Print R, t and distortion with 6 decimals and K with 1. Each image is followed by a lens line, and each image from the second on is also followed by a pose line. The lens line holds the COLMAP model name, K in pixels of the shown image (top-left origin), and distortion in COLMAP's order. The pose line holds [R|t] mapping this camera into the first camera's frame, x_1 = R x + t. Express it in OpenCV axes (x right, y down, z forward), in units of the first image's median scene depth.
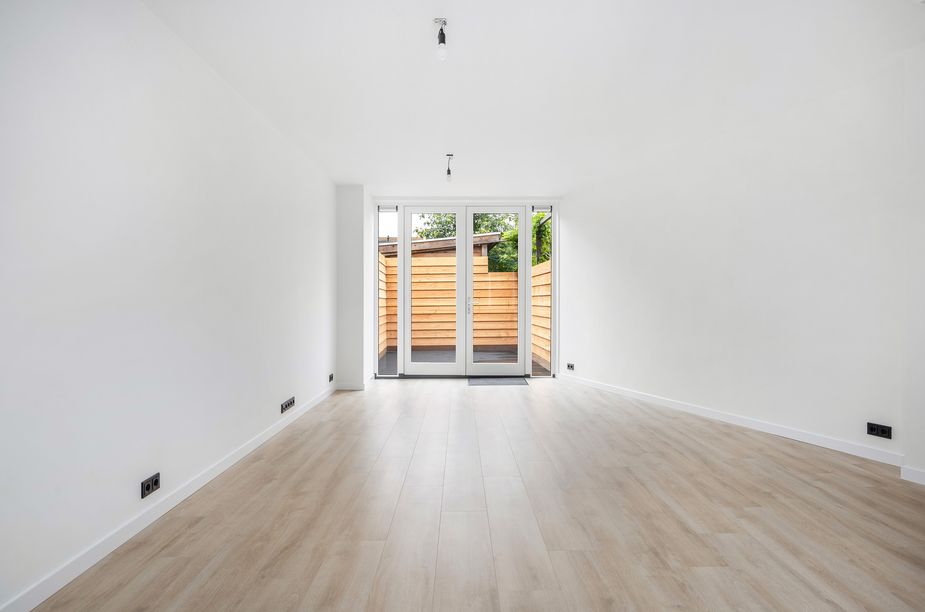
lens RADIAL K [[556.8, 0, 462.5], [0, 556.8, 306.0], [0, 0, 1]] dist [0.002706, -0.000618]
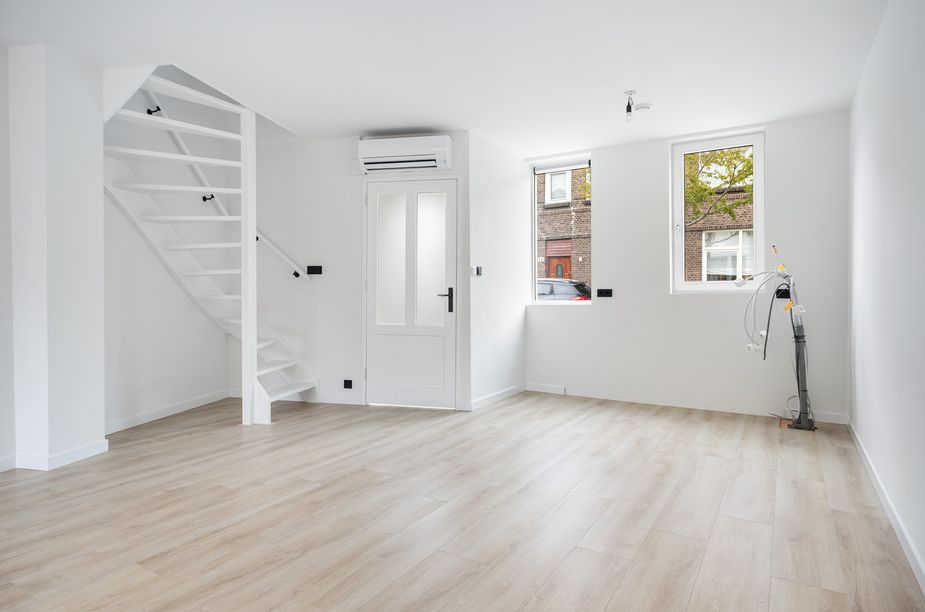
lens RADIAL K [[543.7, 0, 460.5], [0, 543.7, 297.7], [0, 0, 1]] dist [0.002468, -0.000024]
pose [[-0.857831, -0.000342, 0.513932, -0.184252], [0.007021, 0.999899, 0.012386, -0.002948], [-0.513884, 0.014233, -0.857742, 0.784115]]
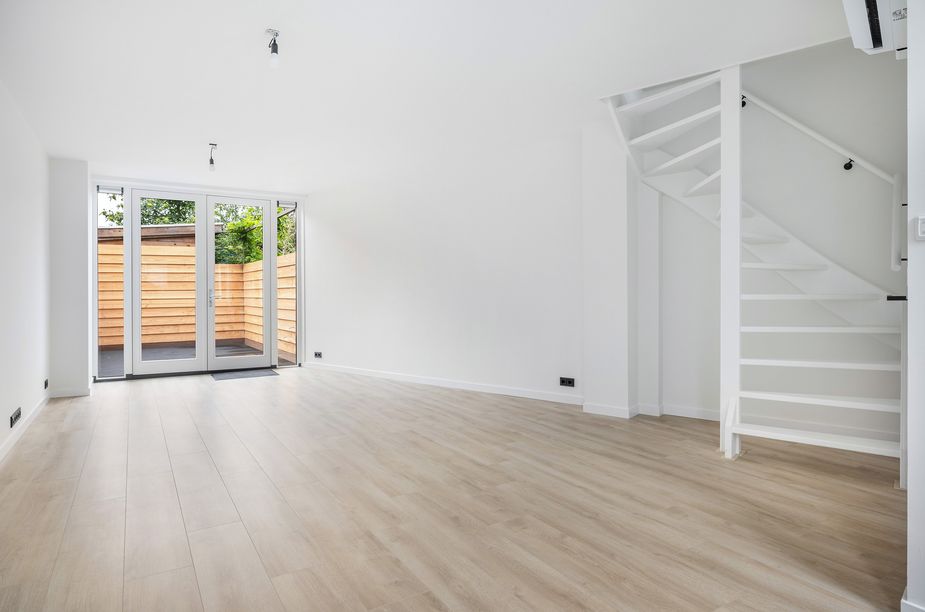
lens RADIAL K [[543.7, 0, 460.5], [0, 543.7, 297.7], [0, 0, 1]] dist [0.002468, -0.000024]
pose [[0.855703, -0.006358, 0.517428, -0.130847], [0.007290, 0.999973, 0.000230, 0.001402], [-0.517416, 0.003575, 0.855727, -0.038734]]
